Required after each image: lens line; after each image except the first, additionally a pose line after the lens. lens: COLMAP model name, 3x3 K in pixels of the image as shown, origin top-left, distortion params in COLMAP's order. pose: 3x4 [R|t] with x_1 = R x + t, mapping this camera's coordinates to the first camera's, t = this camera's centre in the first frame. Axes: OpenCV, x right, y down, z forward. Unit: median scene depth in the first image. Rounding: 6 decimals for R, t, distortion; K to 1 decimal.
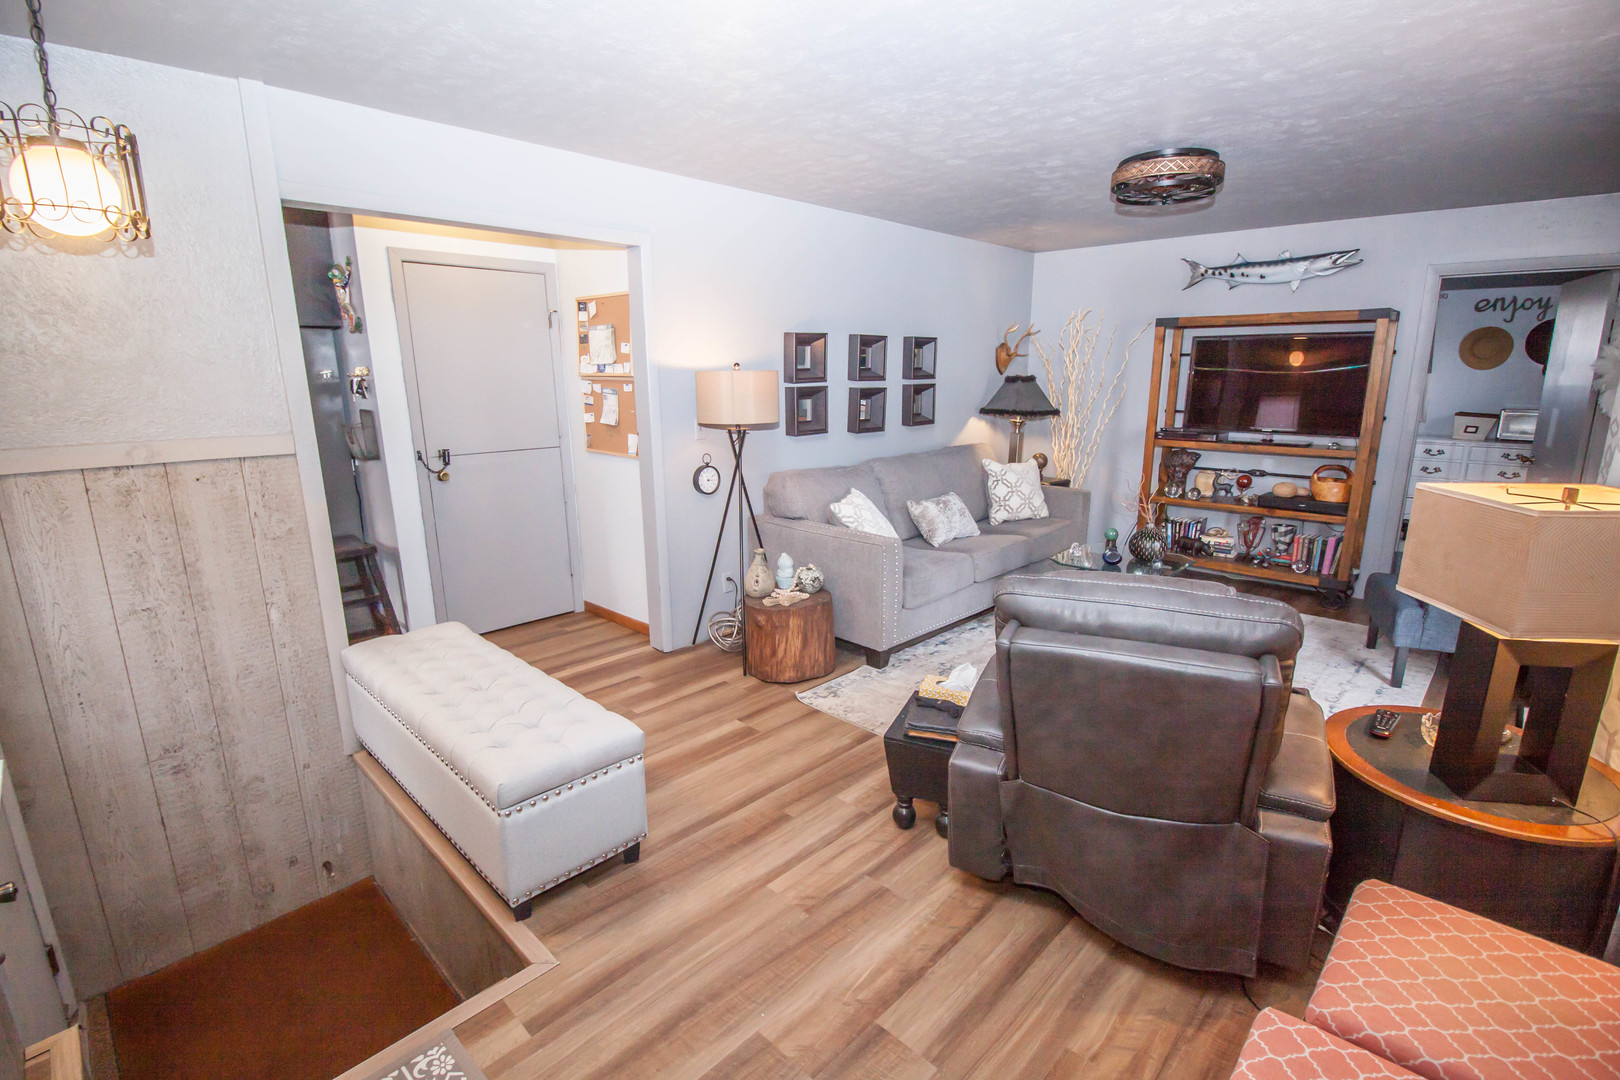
lens RADIAL K [[748.3, 0, 817.6], [0, 748.3, 541.4], [0, 0, 1]] dist [-0.005777, -0.001133]
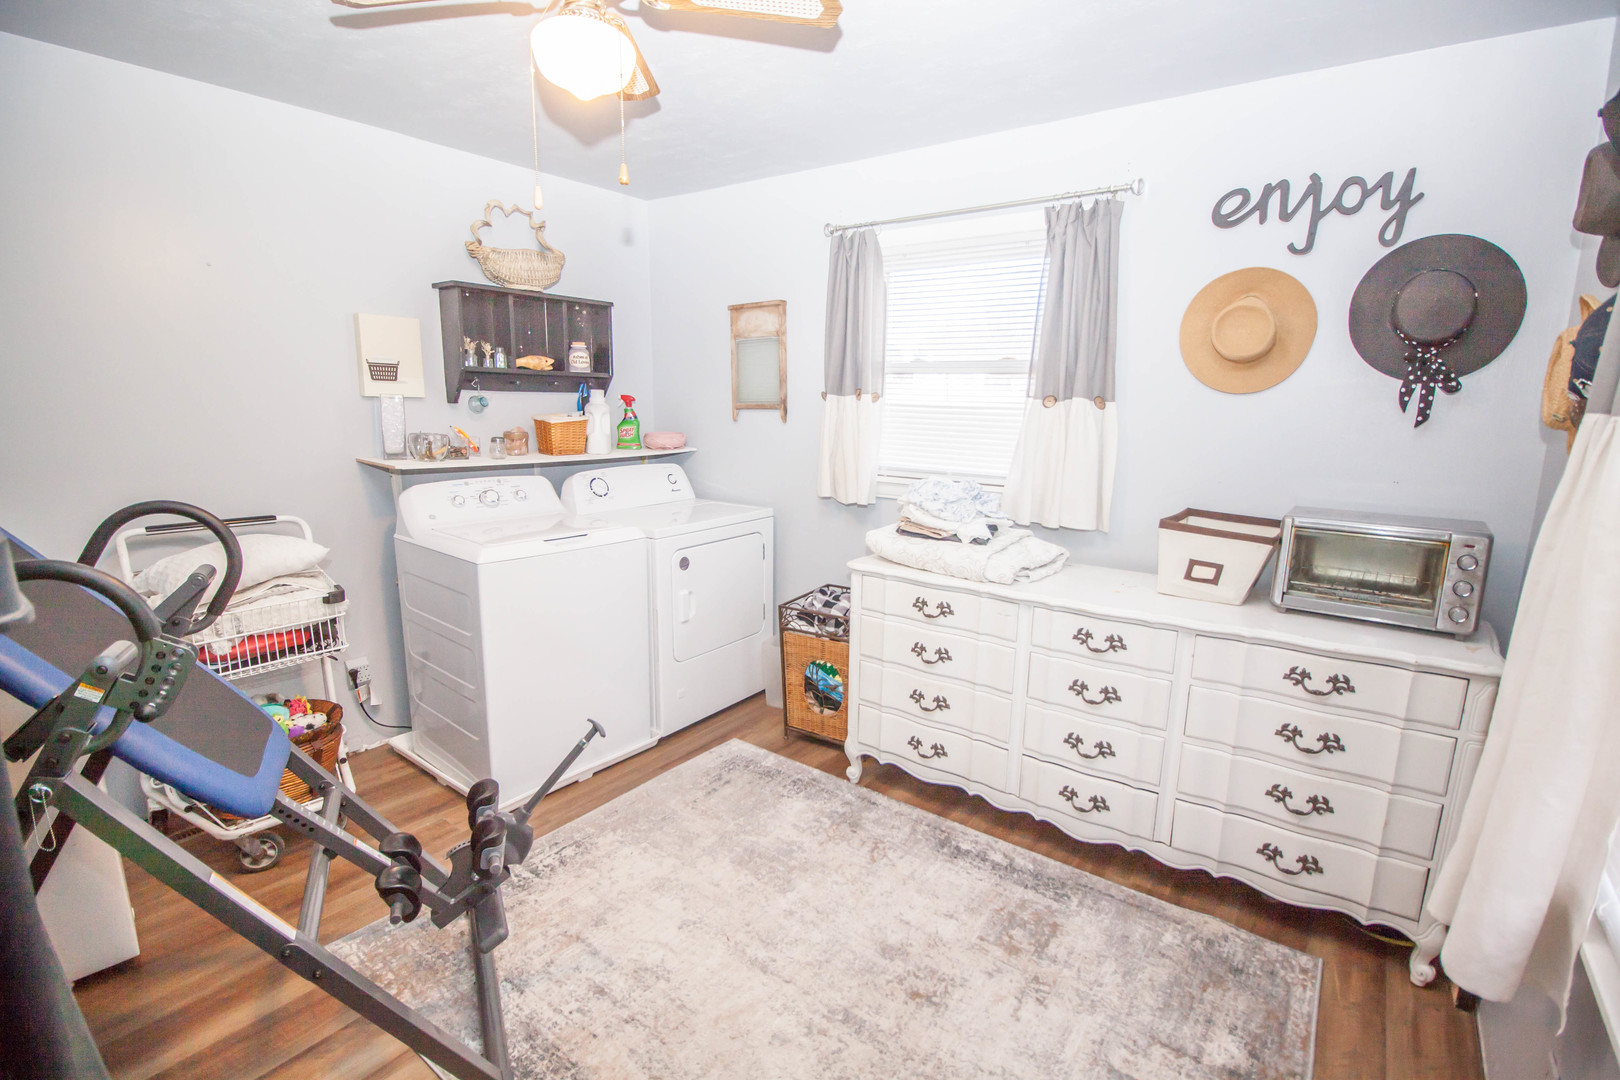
lens RADIAL K [[748.3, 0, 803.2], [0, 748.3, 545.1], [0, 0, 1]] dist [-0.005777, -0.001133]
pose [[0.993580, 0.002750, 0.113099, 0.666953], [0.000431, 0.999605, -0.028095, -0.153929], [-0.113132, 0.027964, 0.993186, 0.693262]]
